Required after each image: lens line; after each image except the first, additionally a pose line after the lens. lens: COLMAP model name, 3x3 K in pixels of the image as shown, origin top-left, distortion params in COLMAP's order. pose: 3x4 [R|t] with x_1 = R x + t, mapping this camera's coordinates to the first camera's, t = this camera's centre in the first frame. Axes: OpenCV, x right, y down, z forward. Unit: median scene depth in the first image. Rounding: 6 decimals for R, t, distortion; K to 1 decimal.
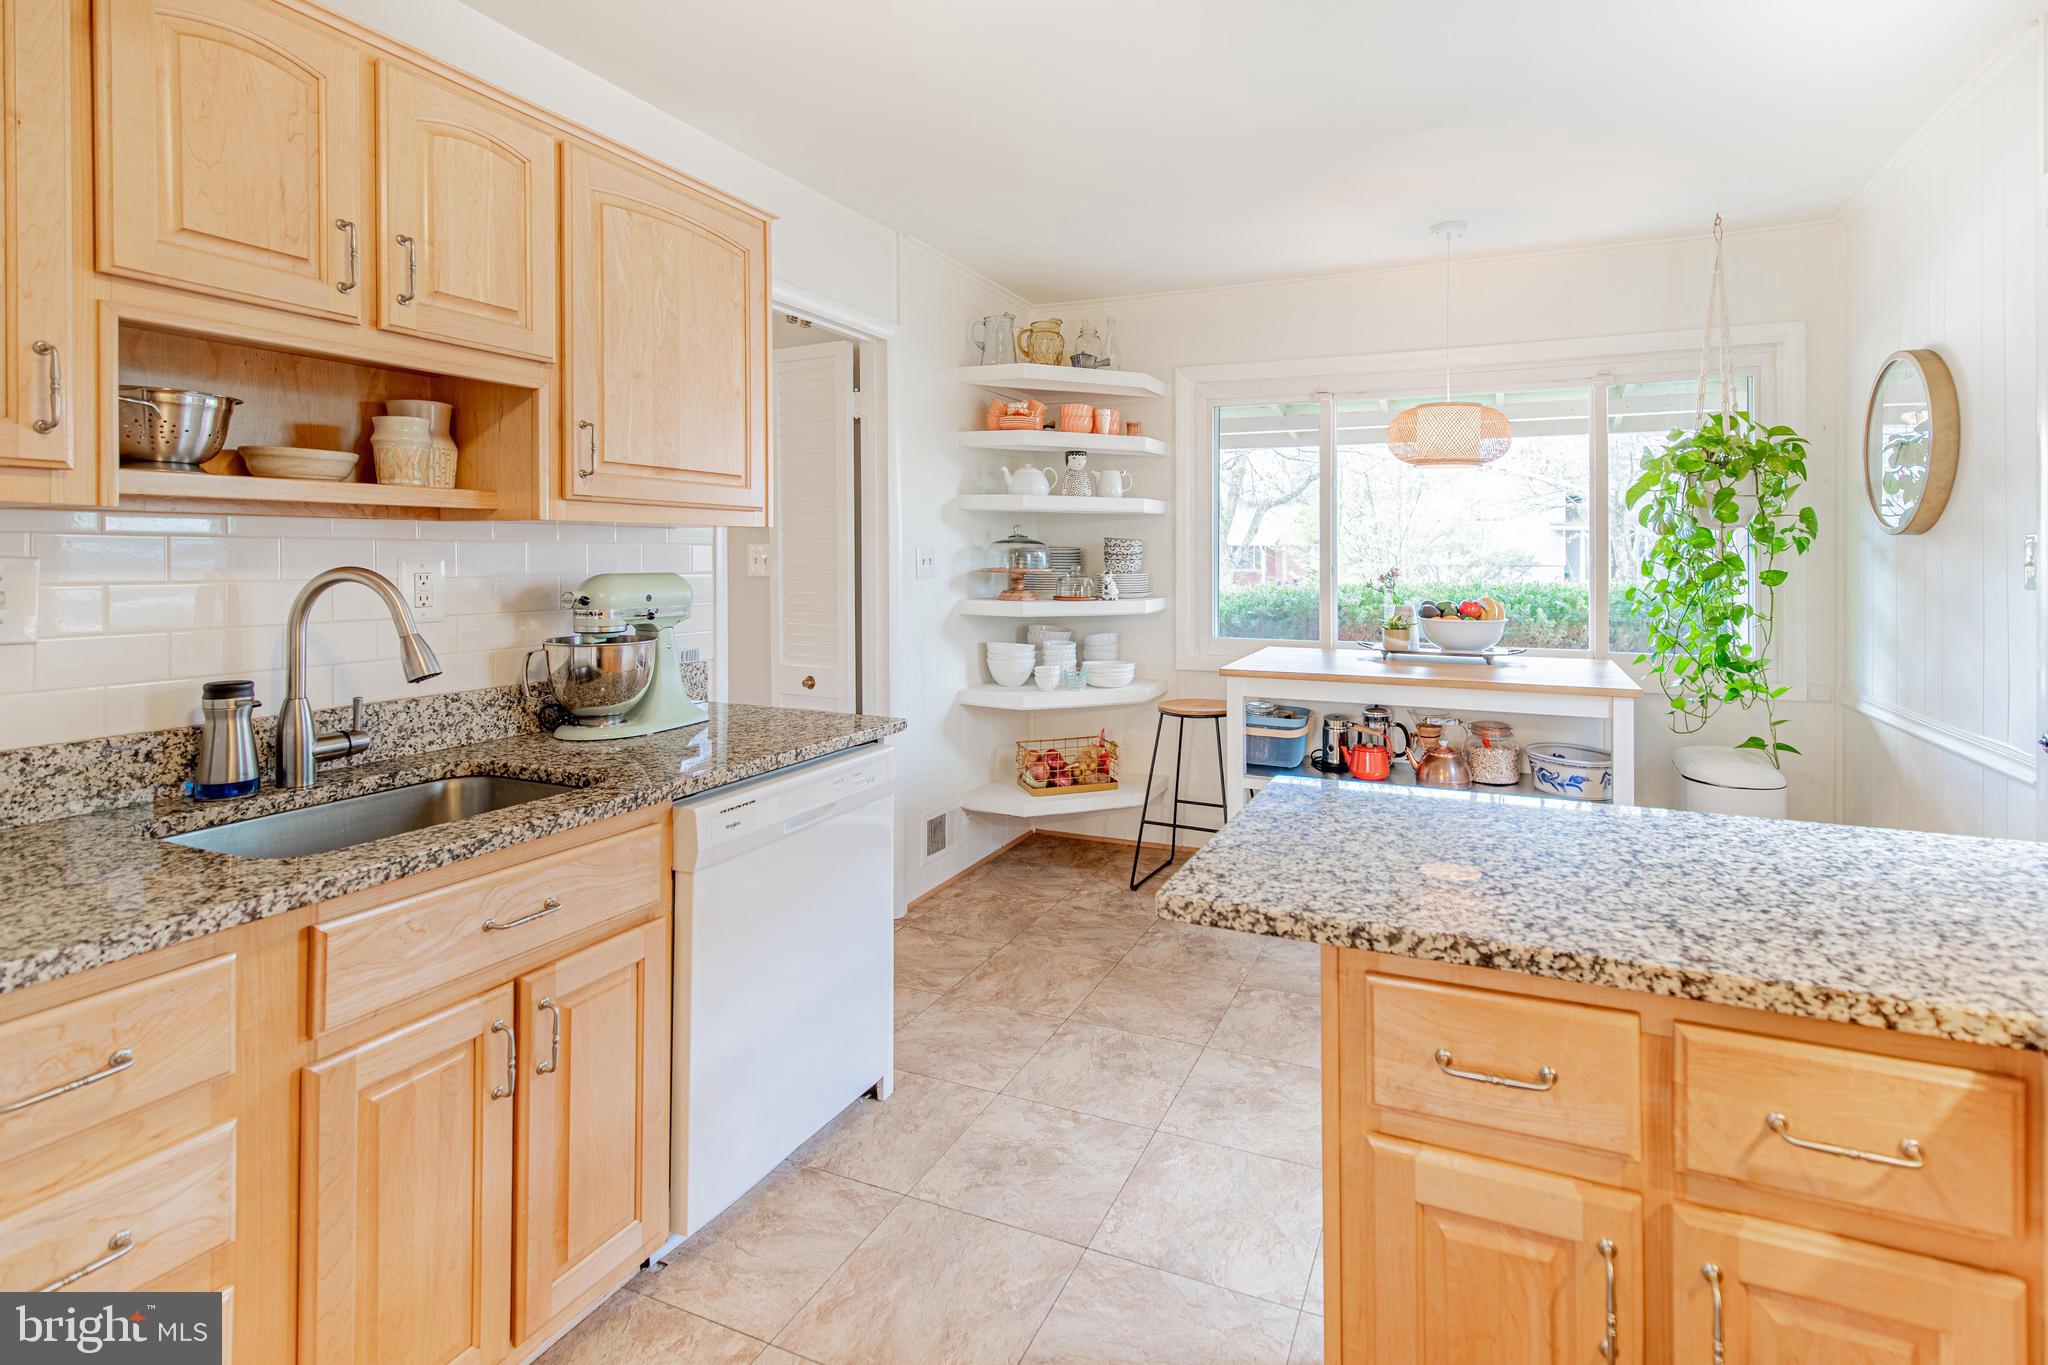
lens RADIAL K [[959.2, 0, 1108.1], [0, 959.2, 548.7], [0, 0, 1]] dist [0.001197, -0.002636]
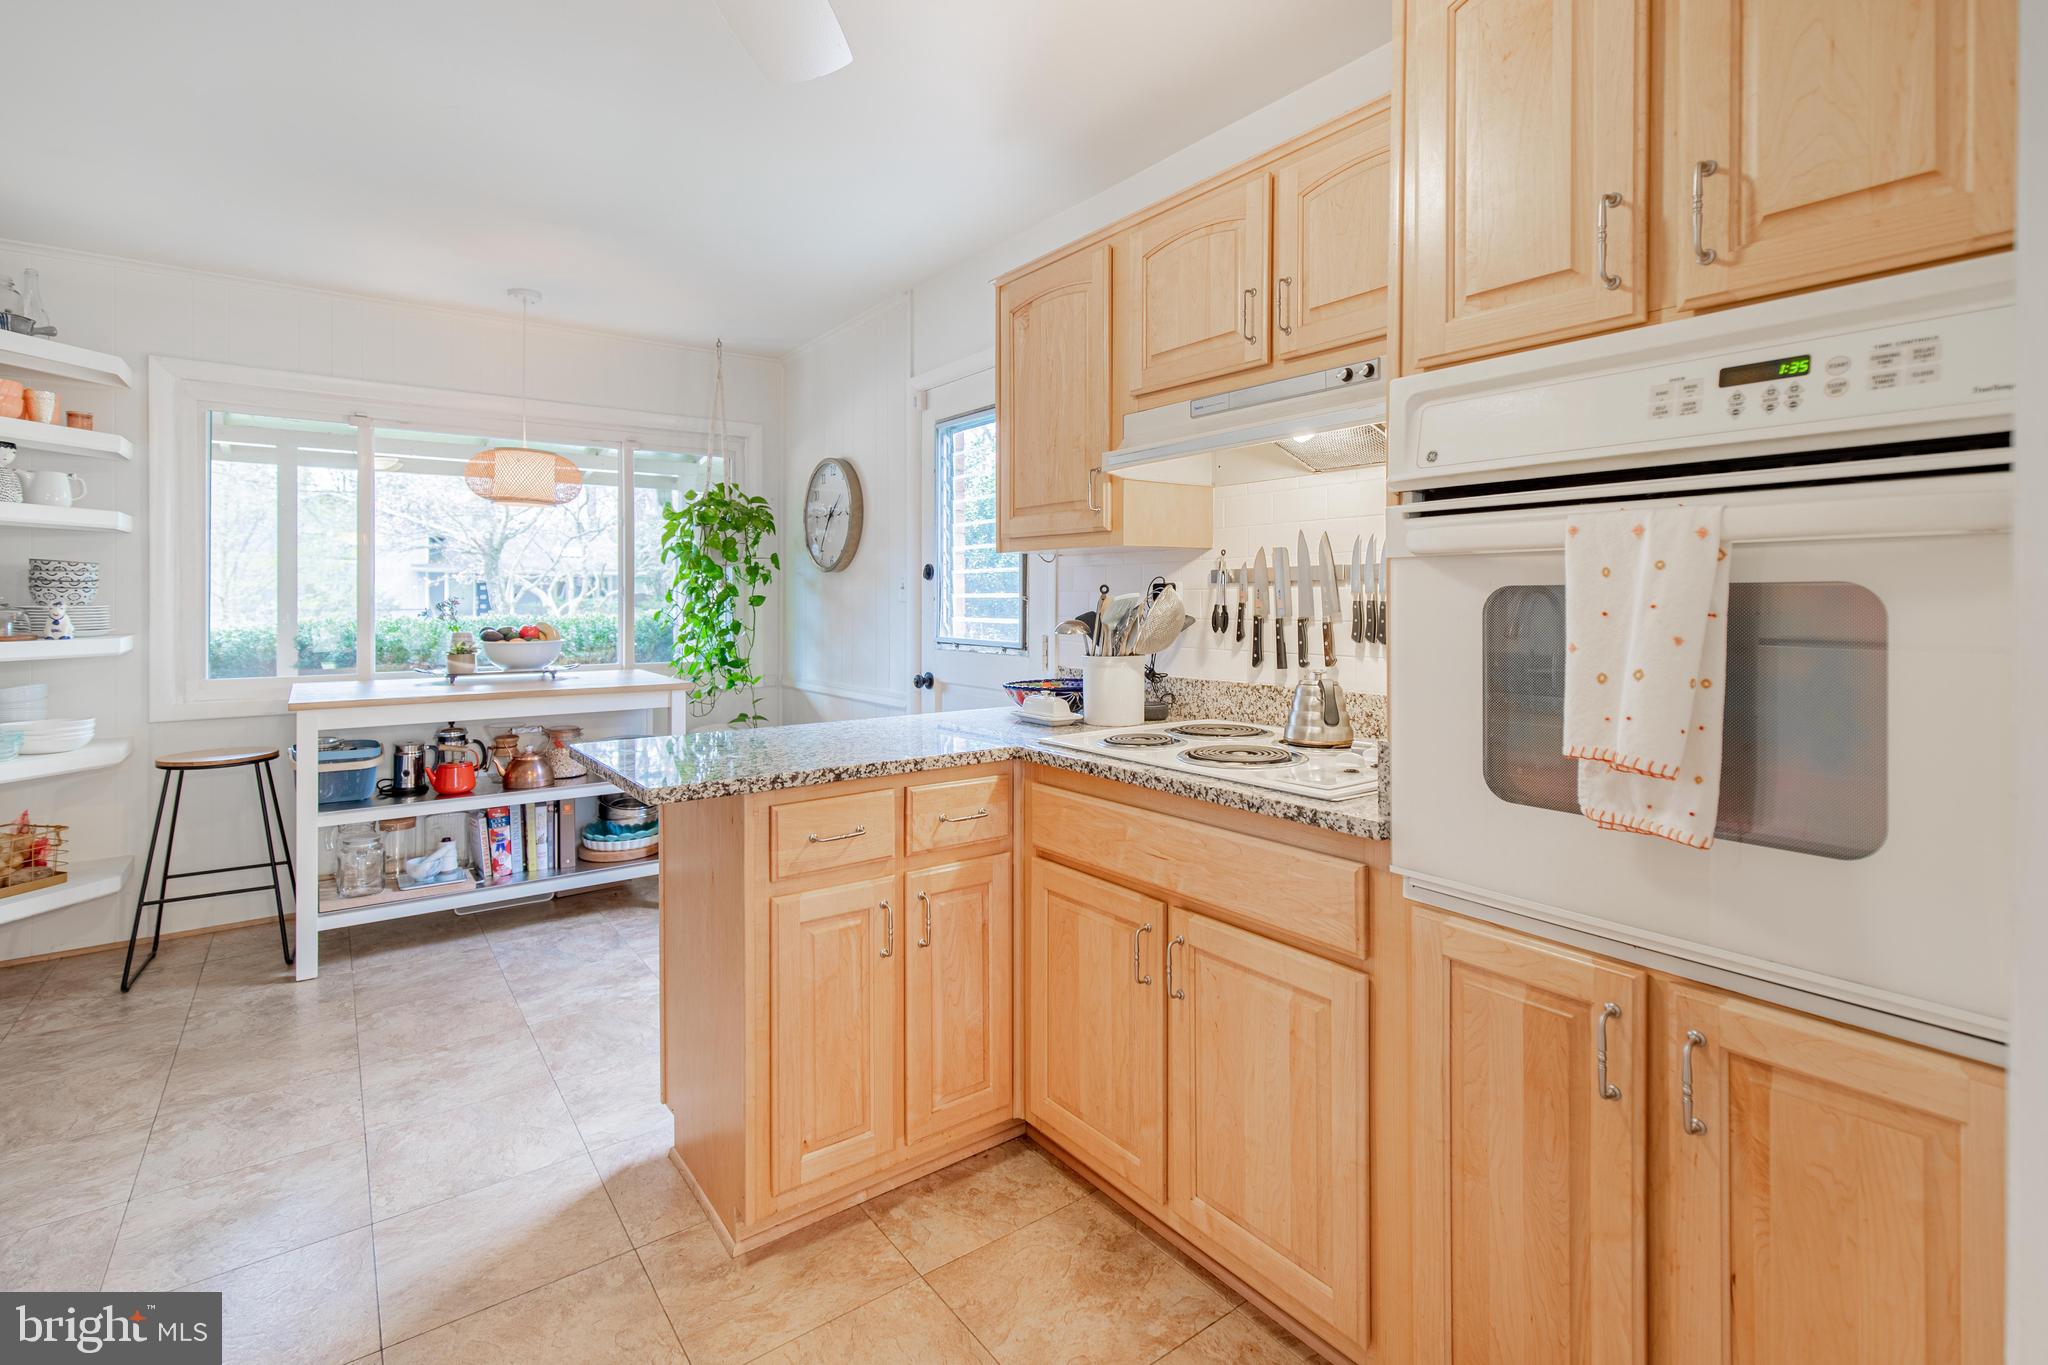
lens RADIAL K [[959.2, 0, 1063.4], [0, 959.2, 619.6], [0, 0, 1]] dist [0.001197, -0.002636]
pose [[0.487659, -0.020268, 0.872799, -0.364303], [-0.001989, 0.999702, 0.024326, 0.022611], [-0.873032, -0.013598, 0.487473, -0.113343]]
